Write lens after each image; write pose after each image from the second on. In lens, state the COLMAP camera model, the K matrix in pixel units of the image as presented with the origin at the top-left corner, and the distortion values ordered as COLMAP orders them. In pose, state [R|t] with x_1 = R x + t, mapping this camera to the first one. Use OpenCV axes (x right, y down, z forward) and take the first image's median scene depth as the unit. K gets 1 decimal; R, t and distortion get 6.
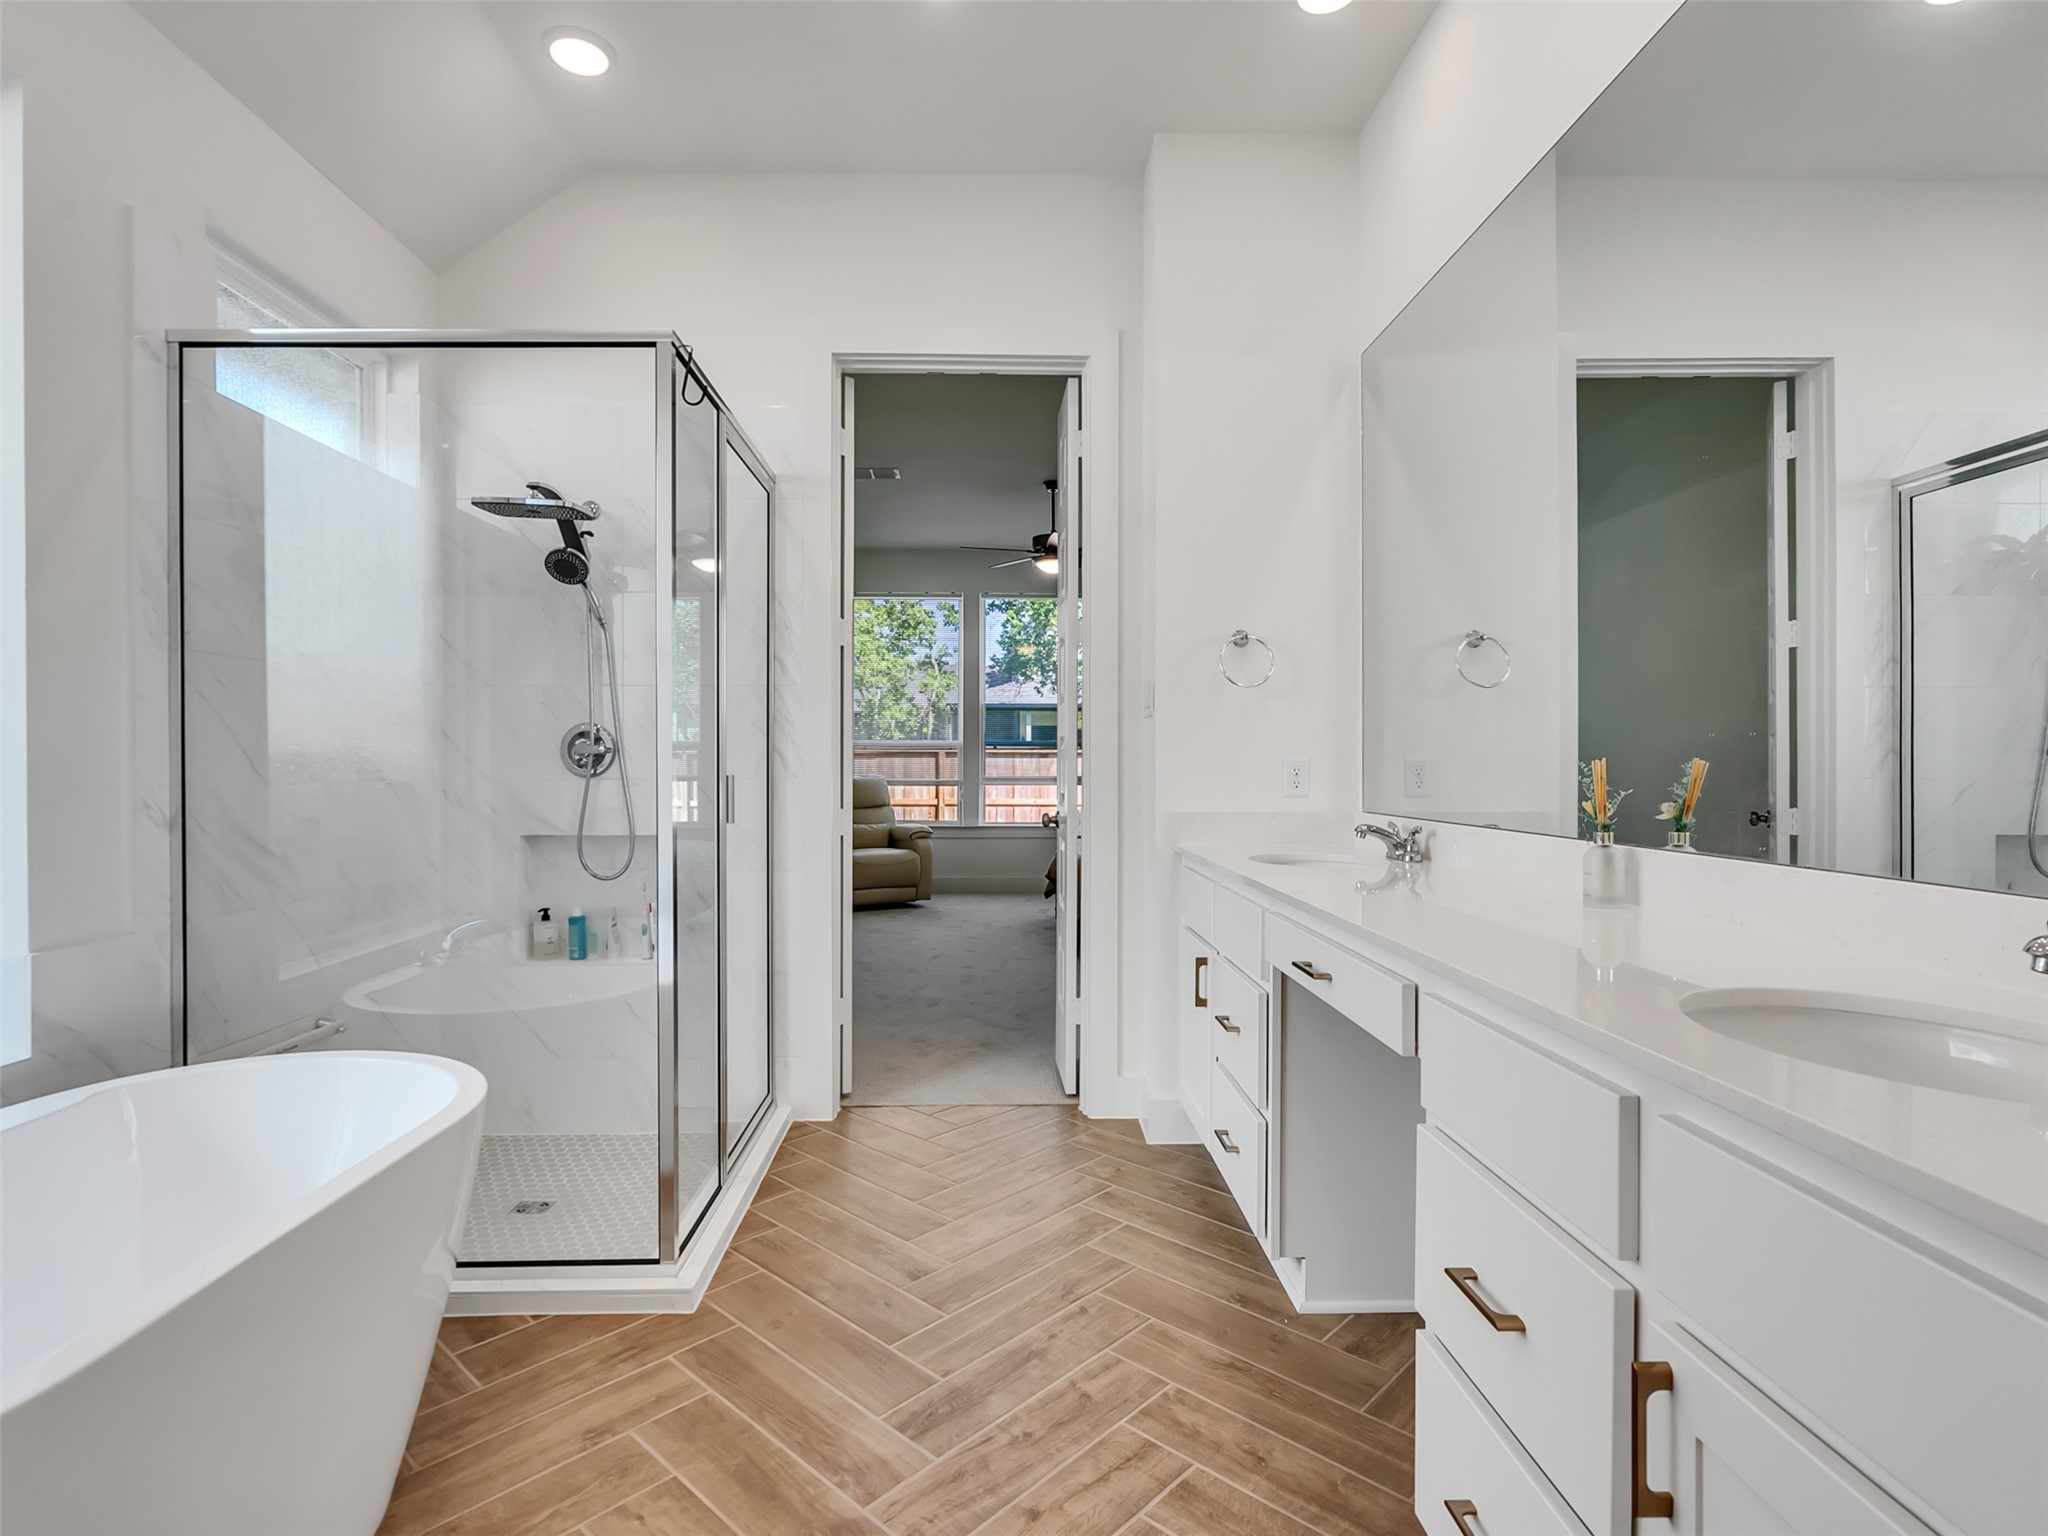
lens RADIAL K [[1047.0, 0, 1026.4], [0, 1047.0, 765.9], [0, 0, 1]] dist [-0.005870, 0.005211]
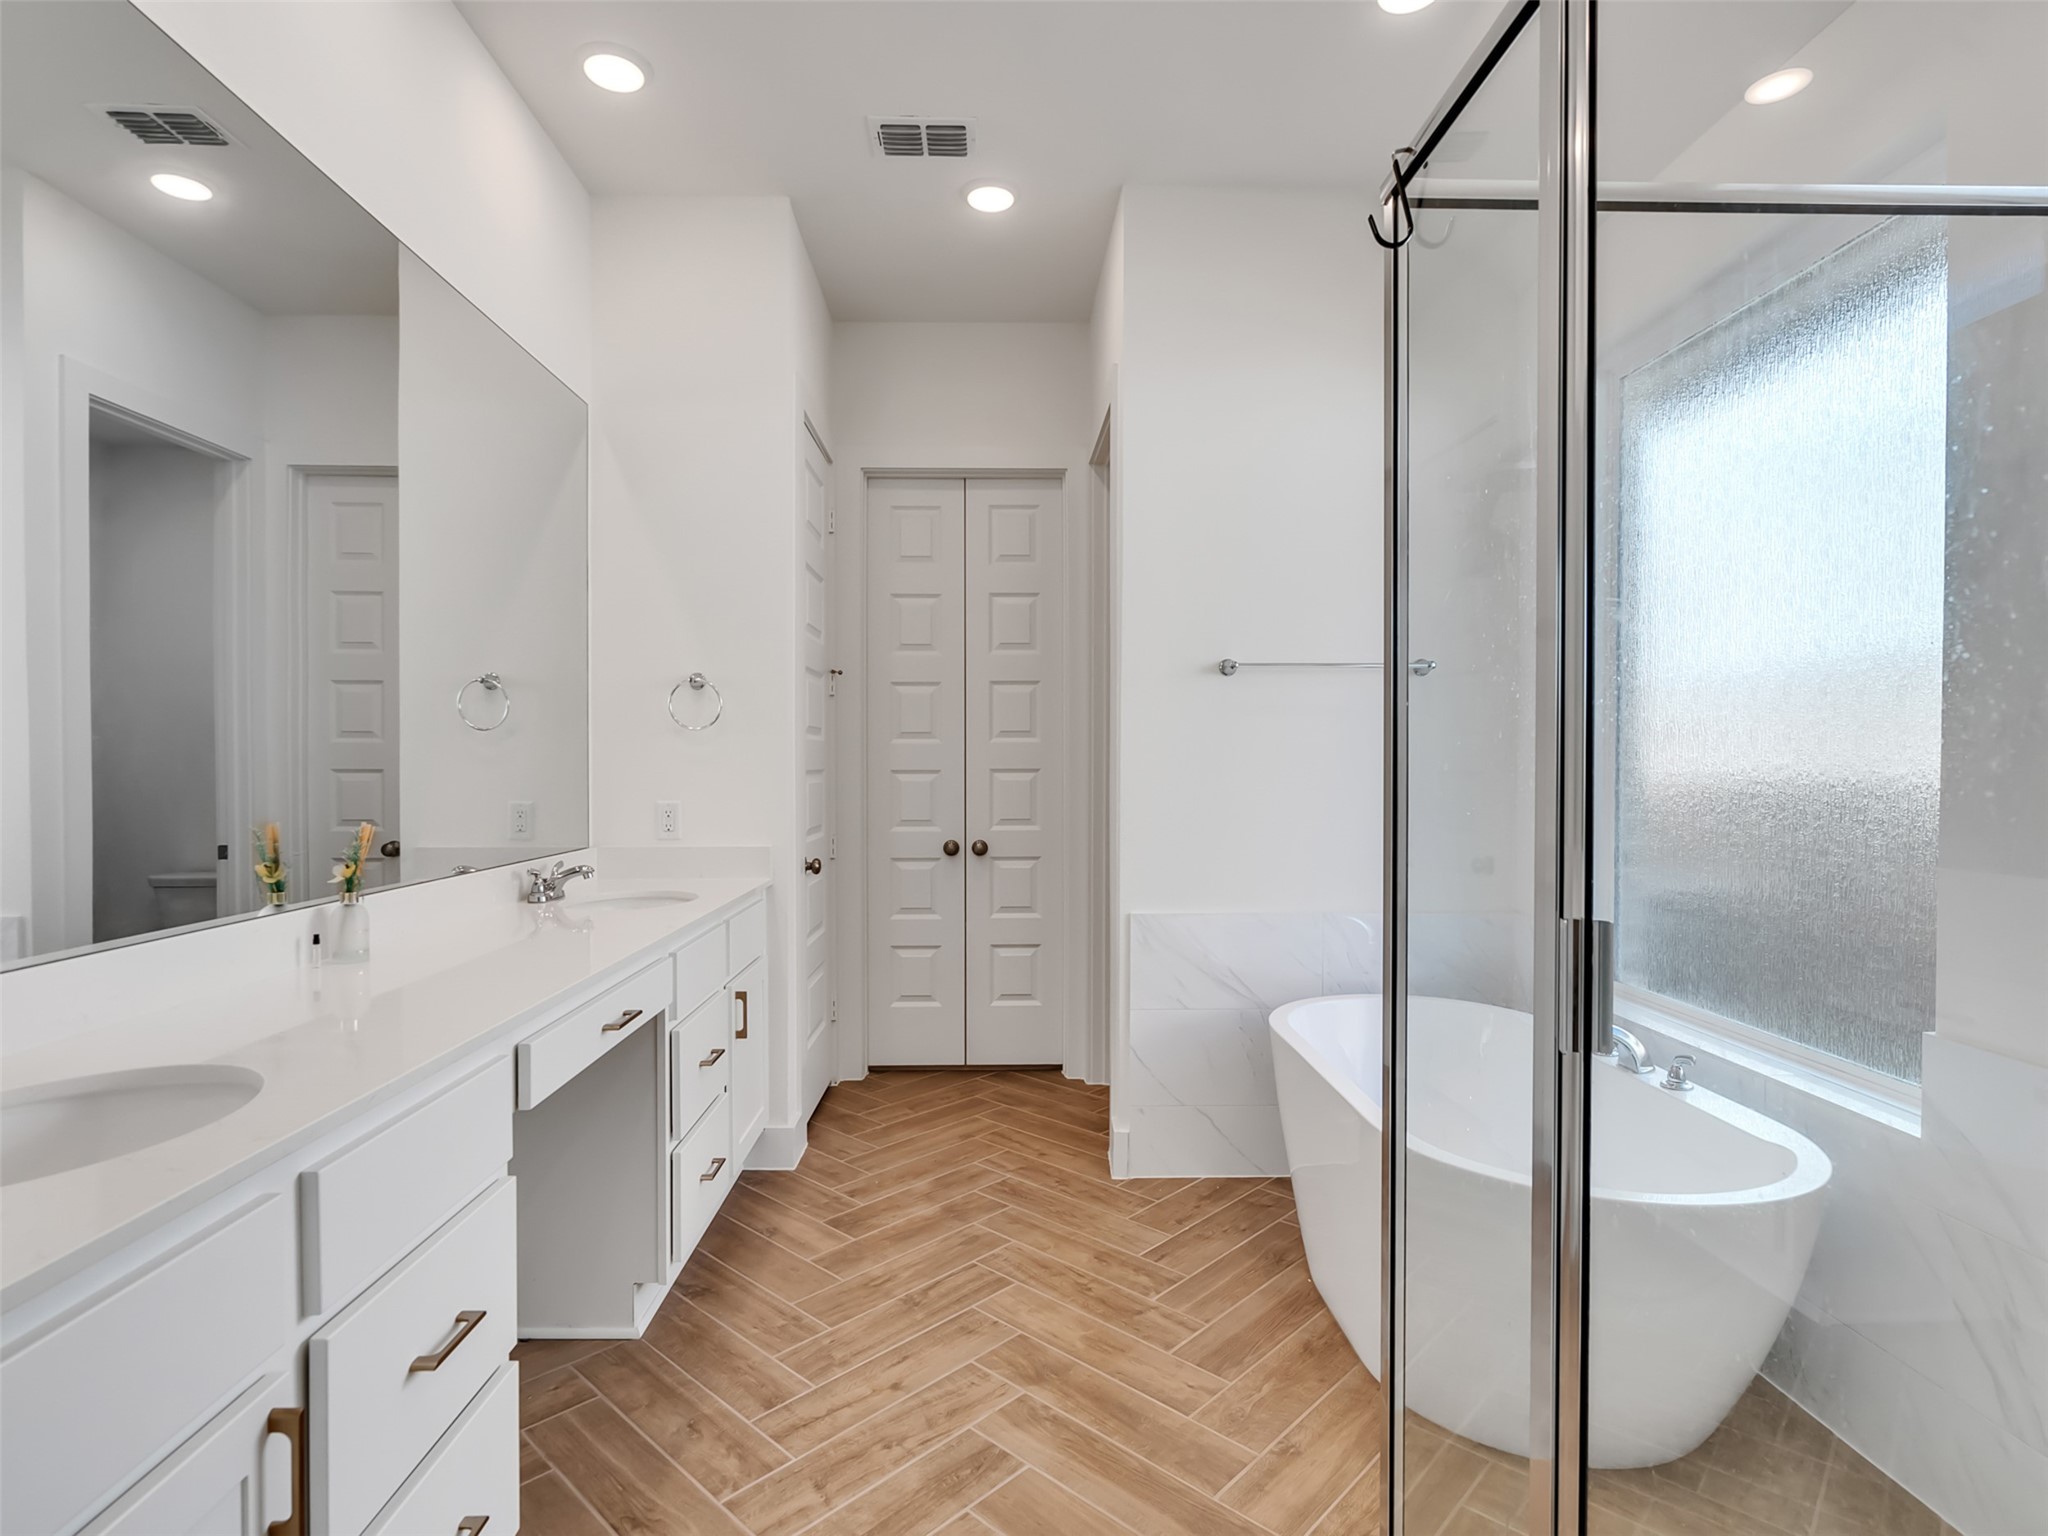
lens RADIAL K [[1047.0, 0, 1021.9], [0, 1047.0, 773.5], [0, 0, 1]] dist [-0.005870, 0.005211]
pose [[-0.999979, 0.000760, 0.006497, -0.147315], [0.000808, 0.999972, 0.007373, -0.066333], [-0.006491, 0.007379, -0.999952, 2.102479]]
